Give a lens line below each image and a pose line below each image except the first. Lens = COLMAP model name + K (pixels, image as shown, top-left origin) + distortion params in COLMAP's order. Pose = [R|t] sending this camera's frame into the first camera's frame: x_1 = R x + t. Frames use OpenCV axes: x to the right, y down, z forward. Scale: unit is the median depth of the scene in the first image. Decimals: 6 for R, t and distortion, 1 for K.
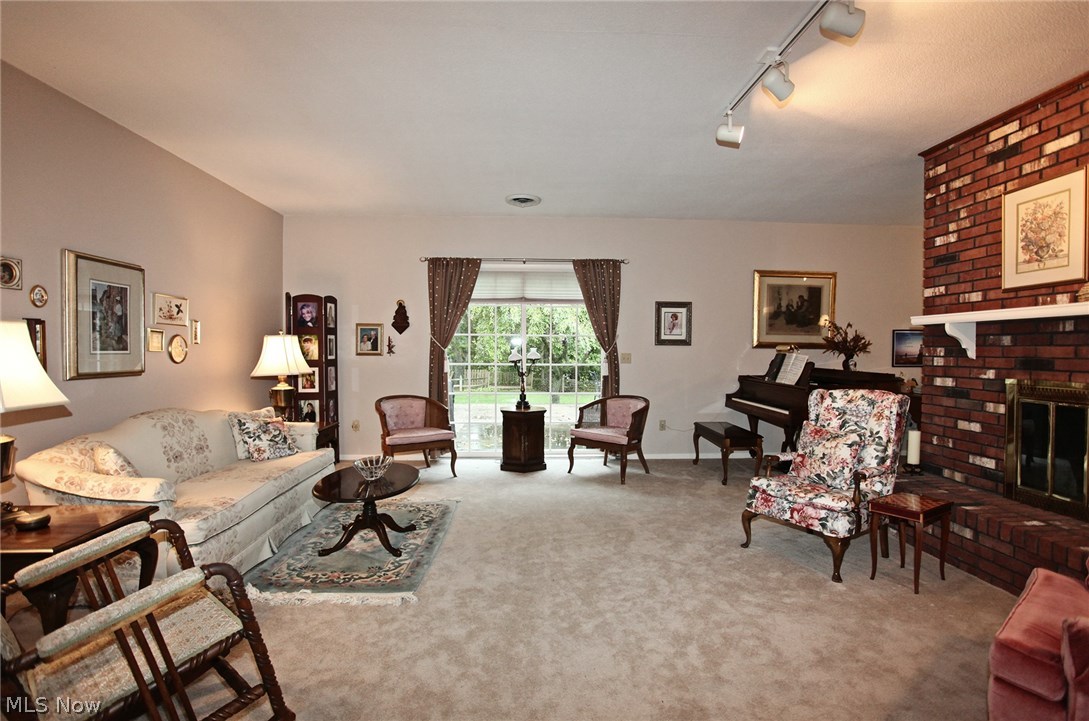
lens RADIAL K [[533.7, 0, 555.5], [0, 533.7, 360.9], [0, 0, 1]] dist [-0.065963, 0.018769]
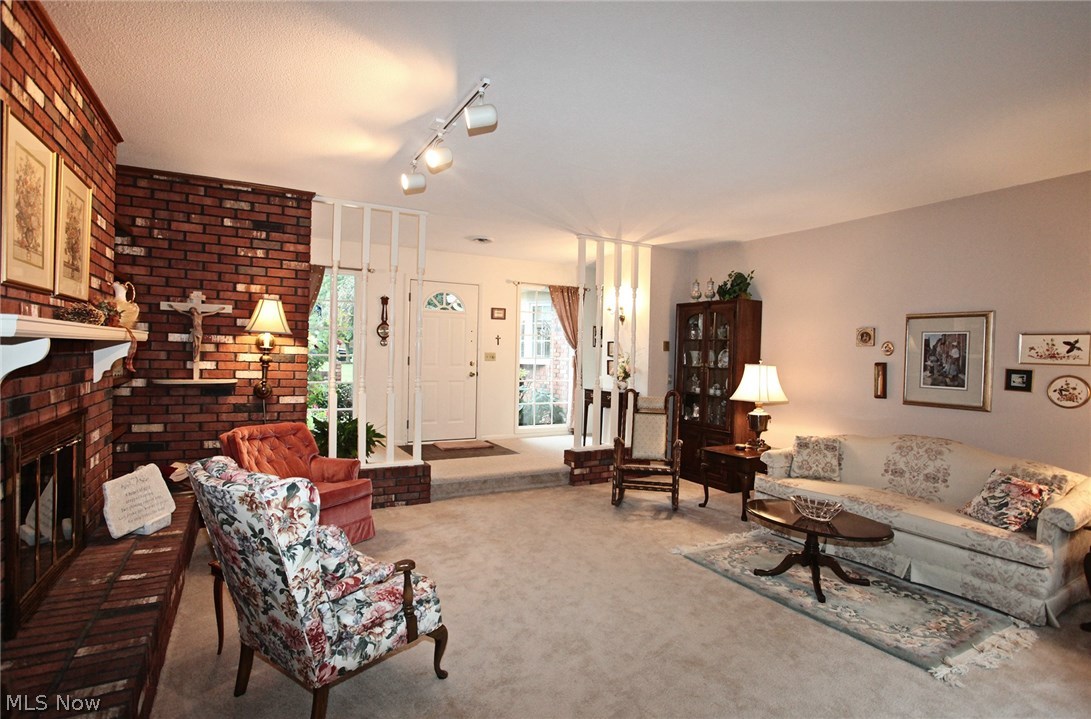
lens RADIAL K [[534.7, 0, 541.4], [0, 534.7, 366.5], [0, 0, 1]] dist [-0.065963, 0.018769]
pose [[-0.902513, -0.014780, -0.430409, 0.508181], [-0.036235, 0.998473, 0.041691, -0.077560], [0.429136, 0.053223, -0.901671, 1.557745]]
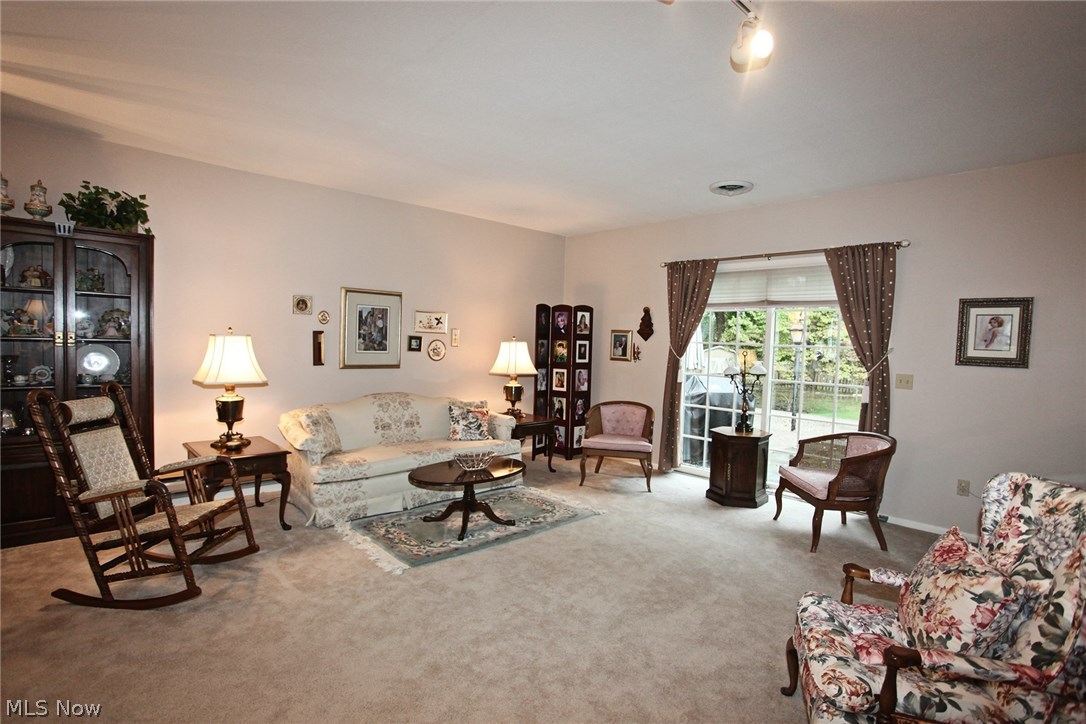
lens RADIAL K [[532.2, 0, 547.1], [0, 532.2, 358.7], [0, 0, 1]] dist [-0.065963, 0.018769]
pose [[0.645377, 0.044614, -0.762560, 0.597524], [-0.046351, 0.998741, 0.019203, -0.045929], [0.762456, 0.022952, 0.646632, 0.349544]]
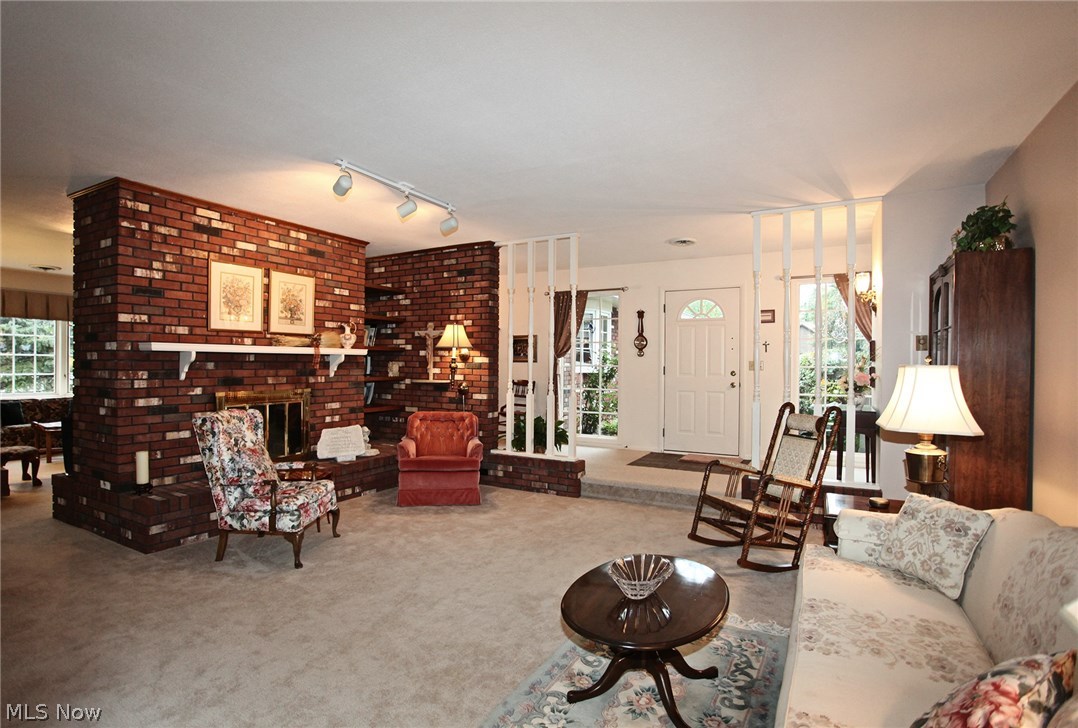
lens RADIAL K [[528.3, 0, 534.4], [0, 528.3, 366.0], [0, 0, 1]] dist [-0.065963, 0.018769]
pose [[-0.842506, -0.012954, 0.538531, -0.547684], [0.000390, 0.999696, 0.024657, -0.065068], [-0.538686, 0.020984, -0.842245, 1.513323]]
